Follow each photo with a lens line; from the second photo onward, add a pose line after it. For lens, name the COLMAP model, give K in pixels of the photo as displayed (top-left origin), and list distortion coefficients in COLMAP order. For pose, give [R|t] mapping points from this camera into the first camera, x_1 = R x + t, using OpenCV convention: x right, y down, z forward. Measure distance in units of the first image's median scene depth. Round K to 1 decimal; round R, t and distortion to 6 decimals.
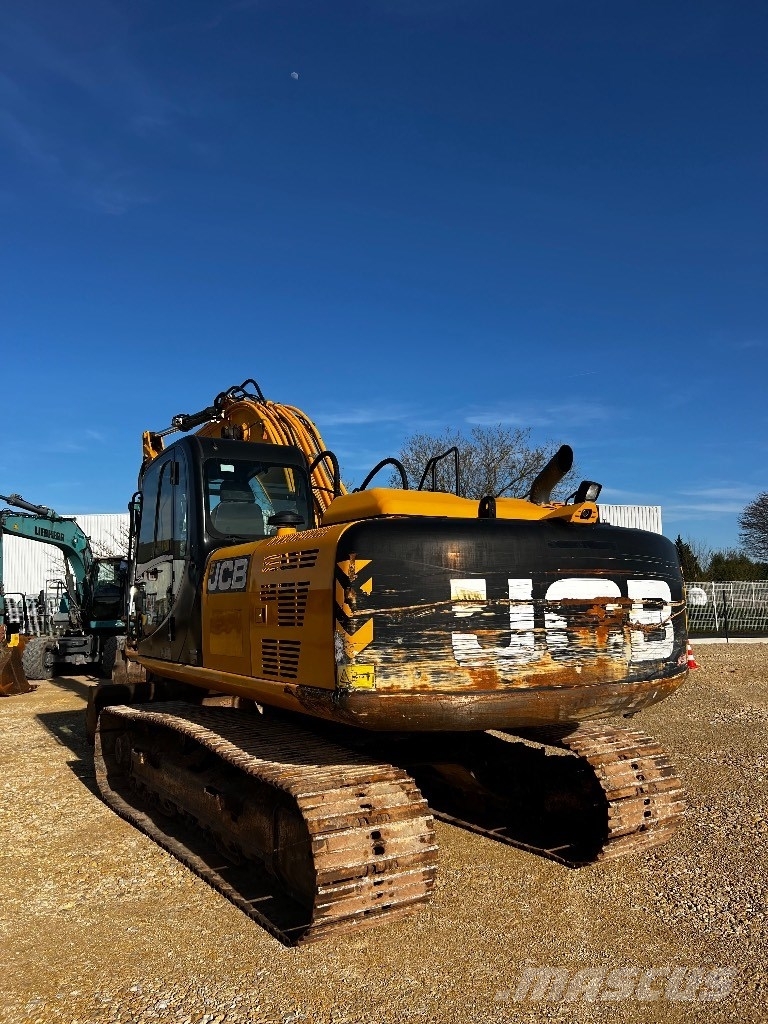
lens RADIAL K [[788.2, 0, 390.7], [0, 788.2, 516.9], [0, 0, 1]] dist [0.028079, -0.032254]
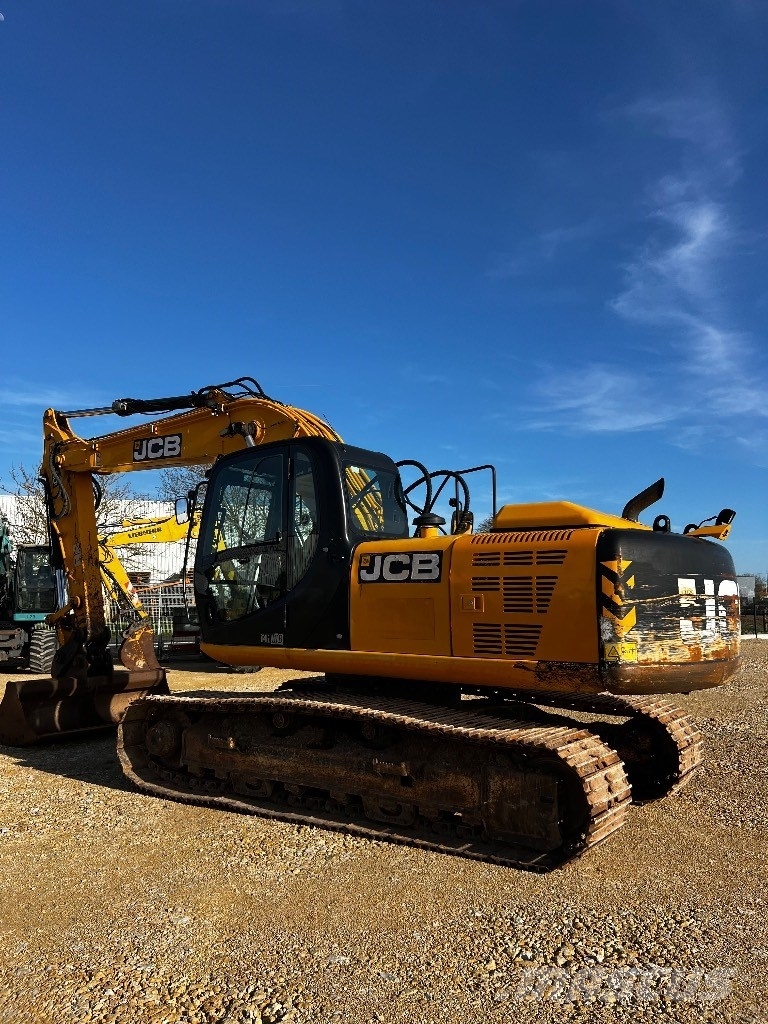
lens RADIAL K [[788.2, 0, 373.8], [0, 788.2, 517.1], [0, 0, 1]] dist [0.028079, -0.032254]
pose [[0.921497, 0.060498, 0.383645, -0.872791], [-0.059824, 0.998115, -0.013703, 0.024985], [-0.383751, -0.010324, 0.923379, -0.023536]]
